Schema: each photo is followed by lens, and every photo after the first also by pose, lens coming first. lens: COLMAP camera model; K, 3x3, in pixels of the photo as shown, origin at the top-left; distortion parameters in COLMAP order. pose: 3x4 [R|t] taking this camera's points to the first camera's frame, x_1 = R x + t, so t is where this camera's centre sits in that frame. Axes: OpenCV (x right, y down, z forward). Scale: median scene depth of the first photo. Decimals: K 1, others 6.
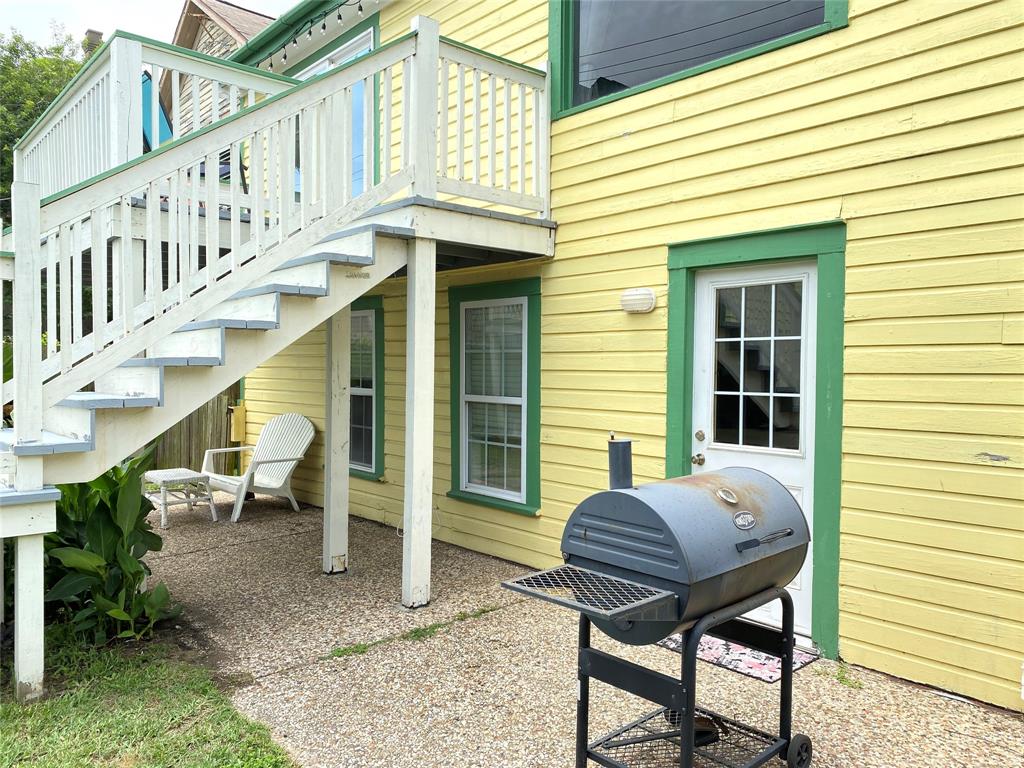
lens RADIAL K [[764.7, 0, 506.2], [0, 764.7, 387.9], [0, 0, 1]] dist [0.022574, -0.004773]
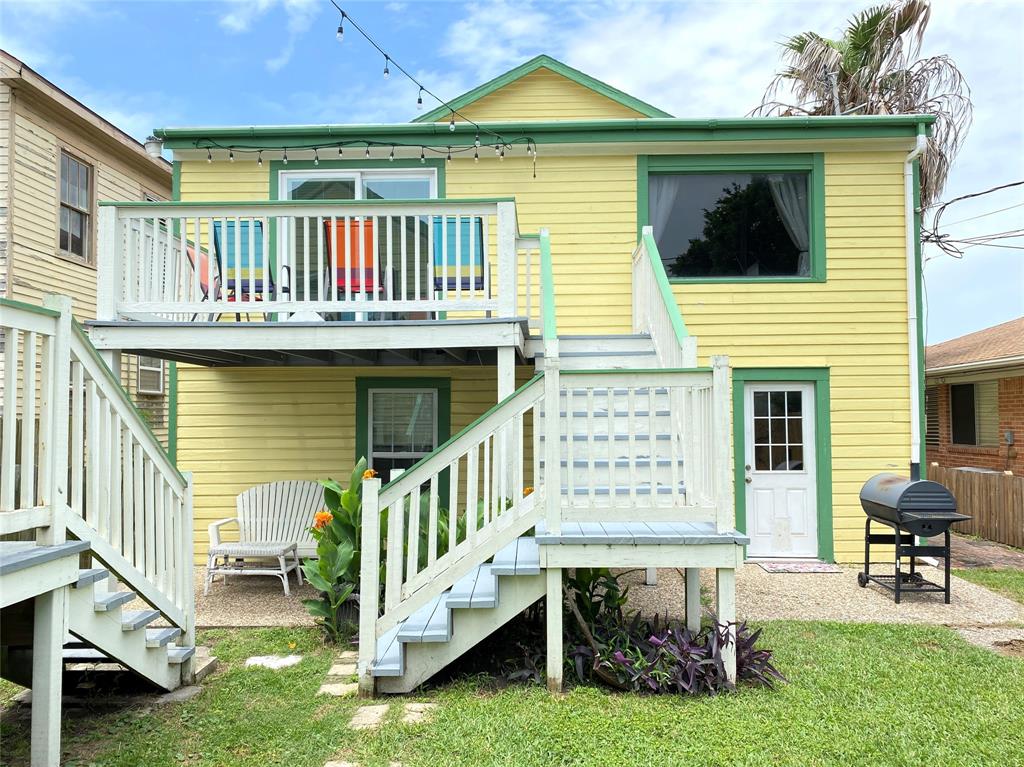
lens RADIAL K [[764.7, 0, 508.2], [0, 764.7, 387.1], [0, 0, 1]] dist [0.022574, -0.004773]
pose [[0.694502, 0.024277, 0.719081, -1.574944], [0.030559, 0.997533, -0.063191, -0.036178], [-0.718842, 0.065861, 0.692047, 0.093989]]
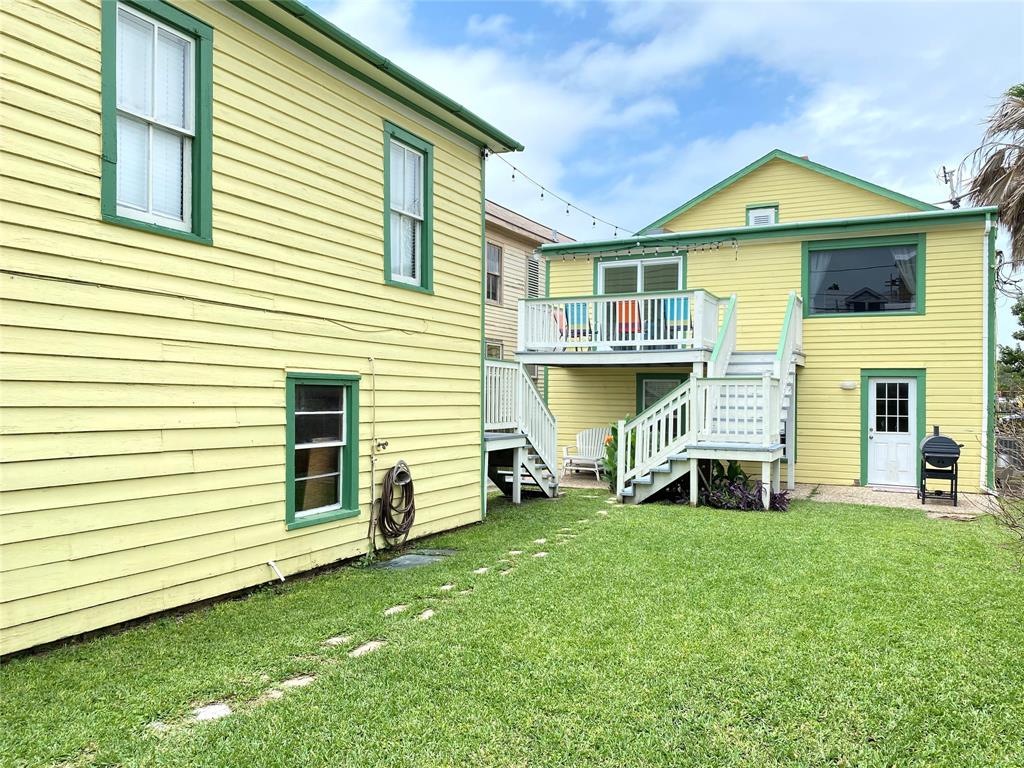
lens RADIAL K [[764.7, 0, 520.9], [0, 764.7, 389.5], [0, 0, 1]] dist [0.022574, -0.004773]
pose [[0.930155, 0.009433, 0.367045, -2.271439], [0.003651, 0.999383, -0.034937, 0.003599], [-0.367148, 0.033837, 0.929547, -1.423193]]
